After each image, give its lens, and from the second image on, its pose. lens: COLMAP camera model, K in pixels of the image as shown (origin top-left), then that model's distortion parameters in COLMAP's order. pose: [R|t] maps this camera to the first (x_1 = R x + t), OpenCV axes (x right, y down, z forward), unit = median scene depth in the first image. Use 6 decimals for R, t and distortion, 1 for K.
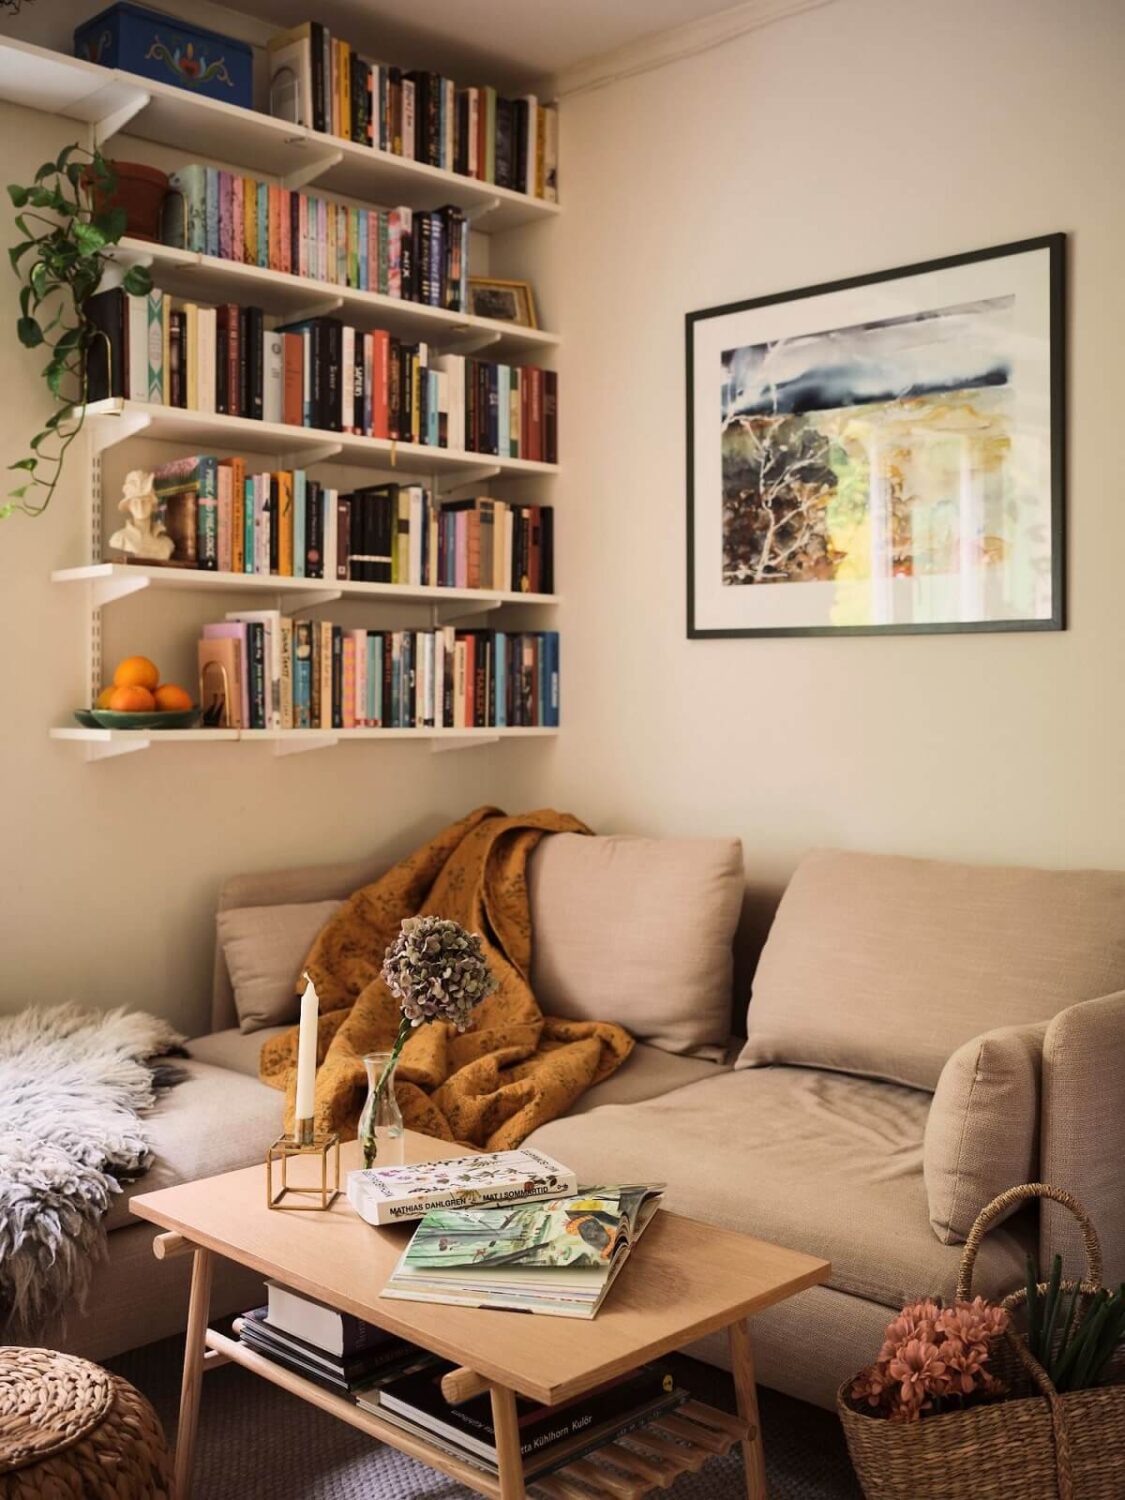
lens RADIAL K [[1610.1, 0, 533.1], [0, 1610.1, 658.0], [0, 0, 1]] dist [0.012862, 0.000000]
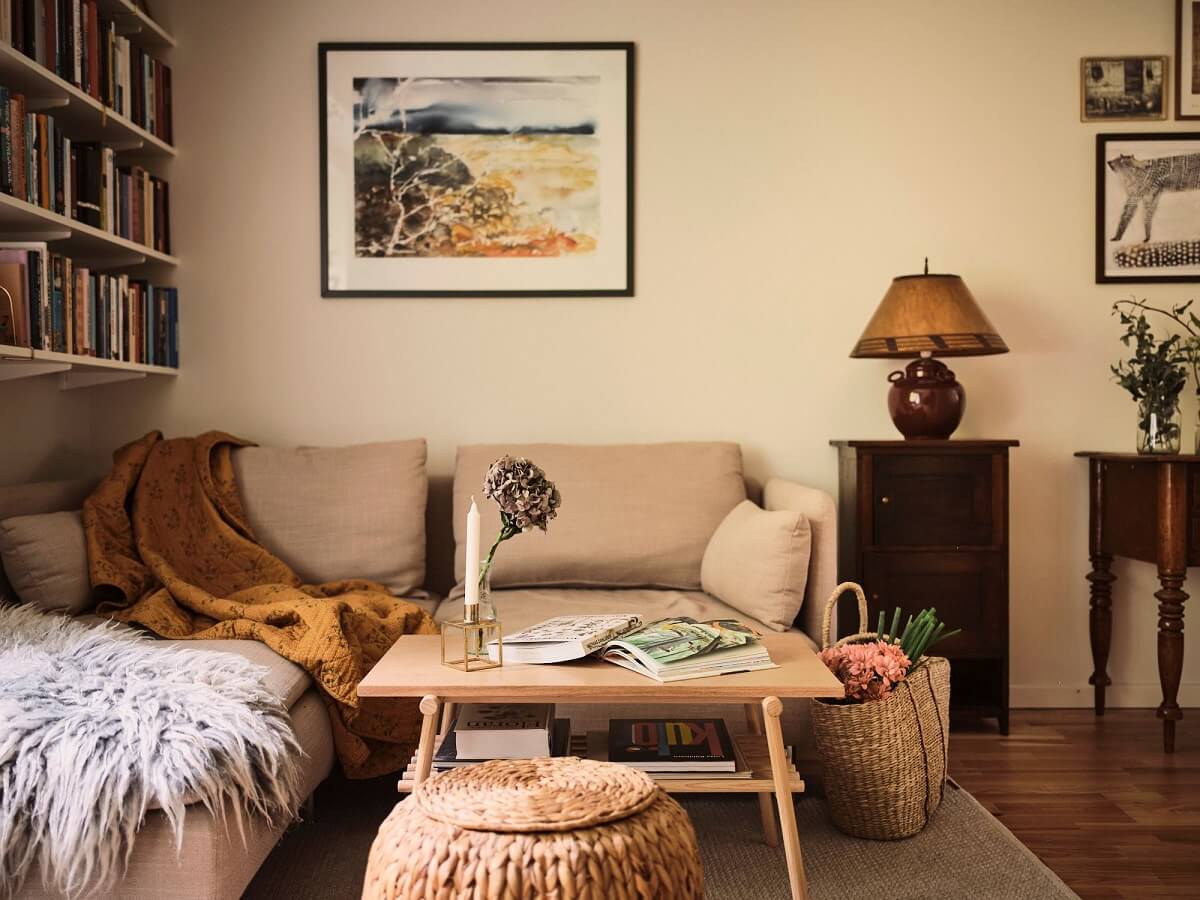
lens RADIAL K [[1288.0, 0, 596.9], [0, 1288.0, 445.1], [0, 0, 1]] dist [0.012862, 0.000000]
pose [[0.697411, -0.017850, 0.716449, -0.511876], [-0.008406, 0.999417, 0.033083, 0.073488], [-0.716622, -0.029095, 0.696855, 0.119071]]
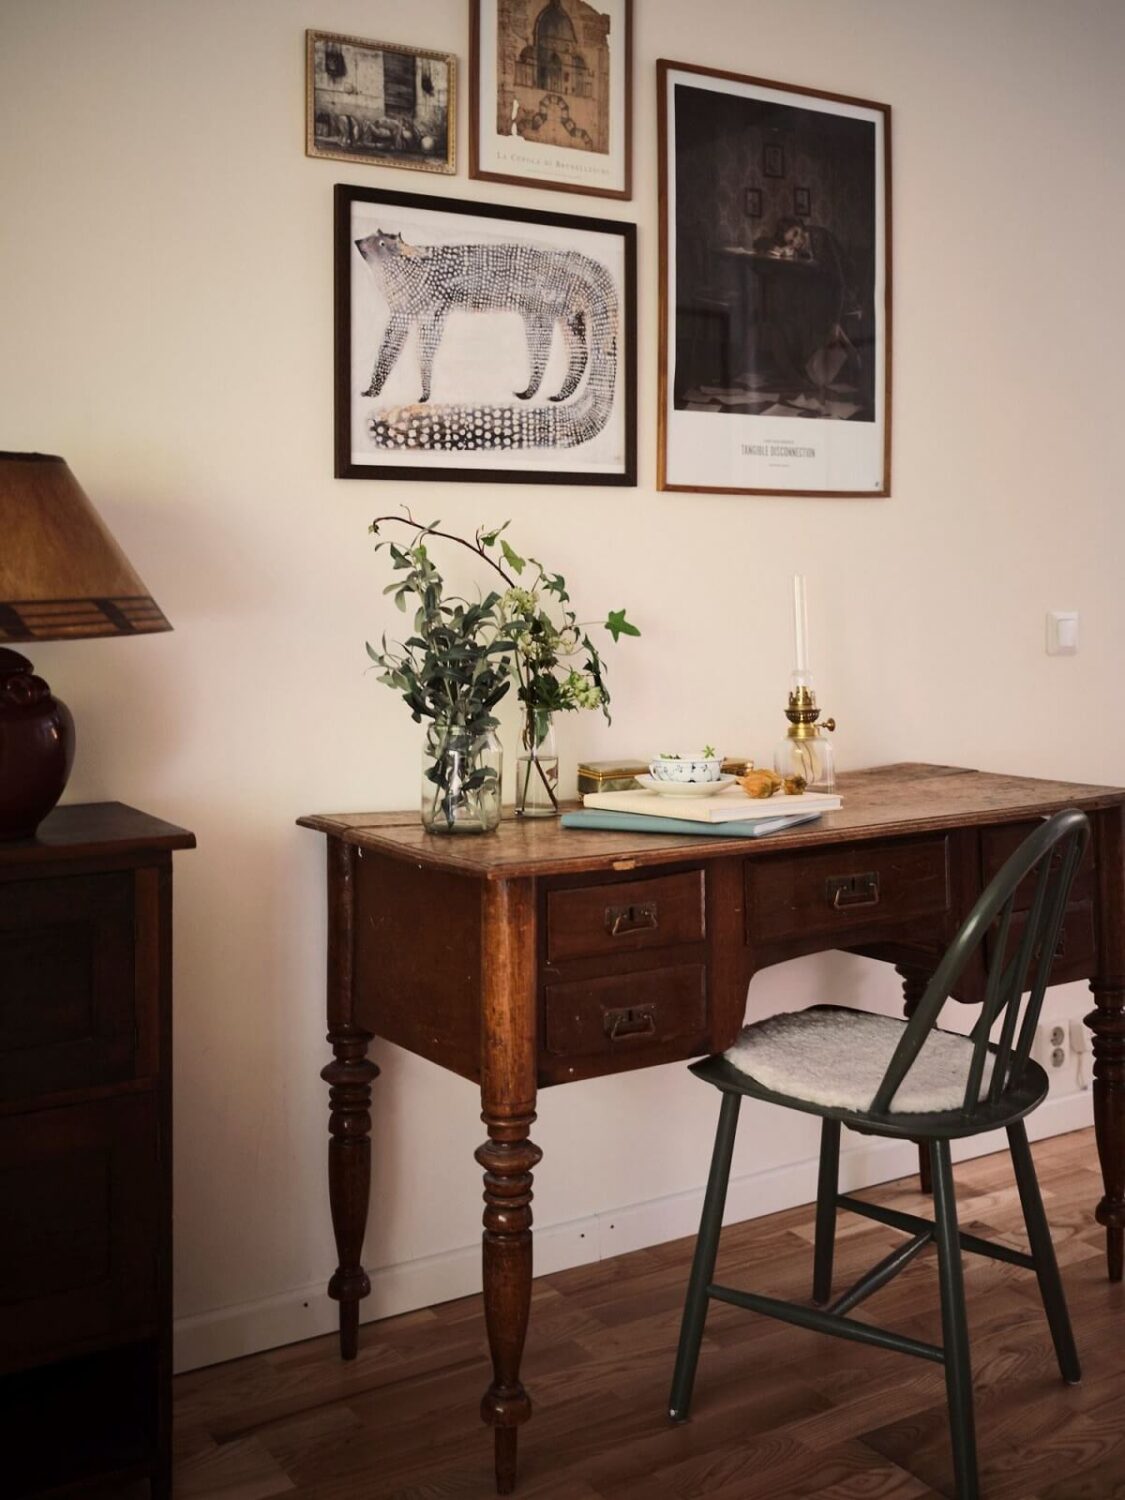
lens RADIAL K [[1610.1, 0, 563.5], [0, 1610.1, 556.2], [0, 0, 1]] dist [0.012862, 0.000000]
pose [[0.203756, 0.009277, 0.978978, -0.096438], [-0.015856, 0.999855, -0.006175, 0.007130], [-0.978893, -0.014264, 0.203873, 0.339956]]
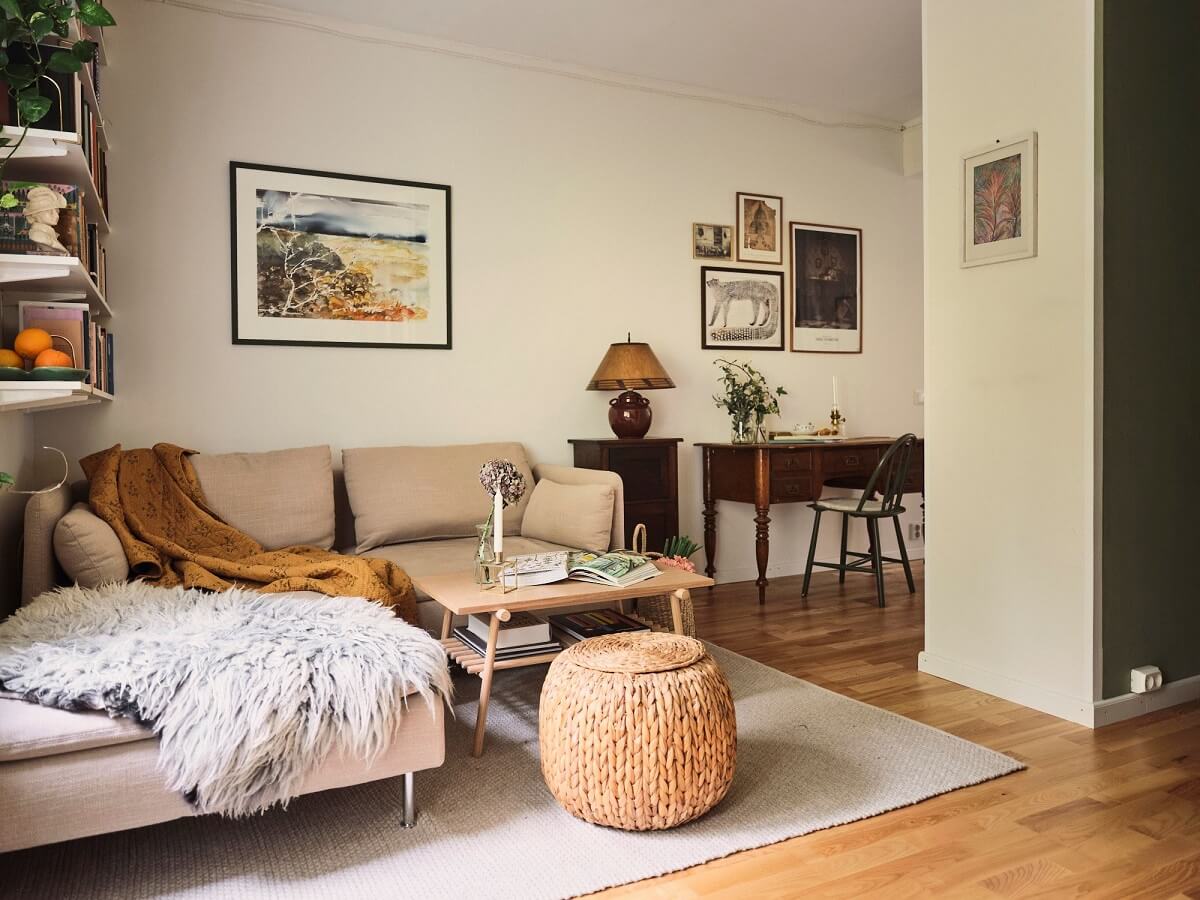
lens RADIAL K [[886.4, 0, 611.0], [0, 886.4, 420.7], [0, 0, 1]] dist [0.001708, -0.001102]
pose [[0.283488, -0.014845, 0.958861, -0.757308], [-0.005546, 0.999838, 0.017119, 0.056299], [-0.958960, -0.010171, 0.283359, 0.326643]]
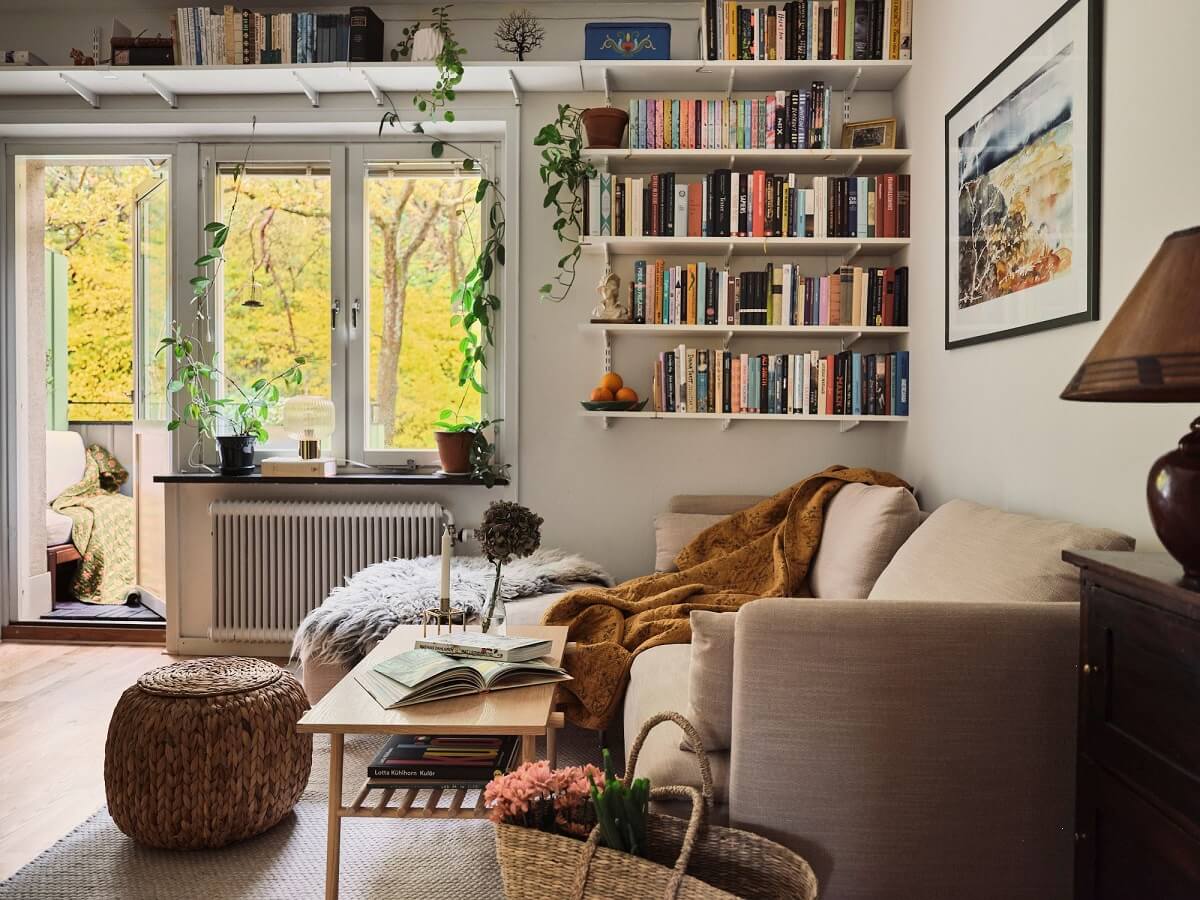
lens RADIAL K [[911.4, 0, 580.2], [0, 911.4, 428.9], [0, 0, 1]] dist [-0.009806, -0.003649]
pose [[0.686584, 0.010853, -0.726969, 0.468444], [0.009304, 0.999676, 0.023711, 0.036308], [0.726991, -0.023043, 0.686260, 0.233665]]
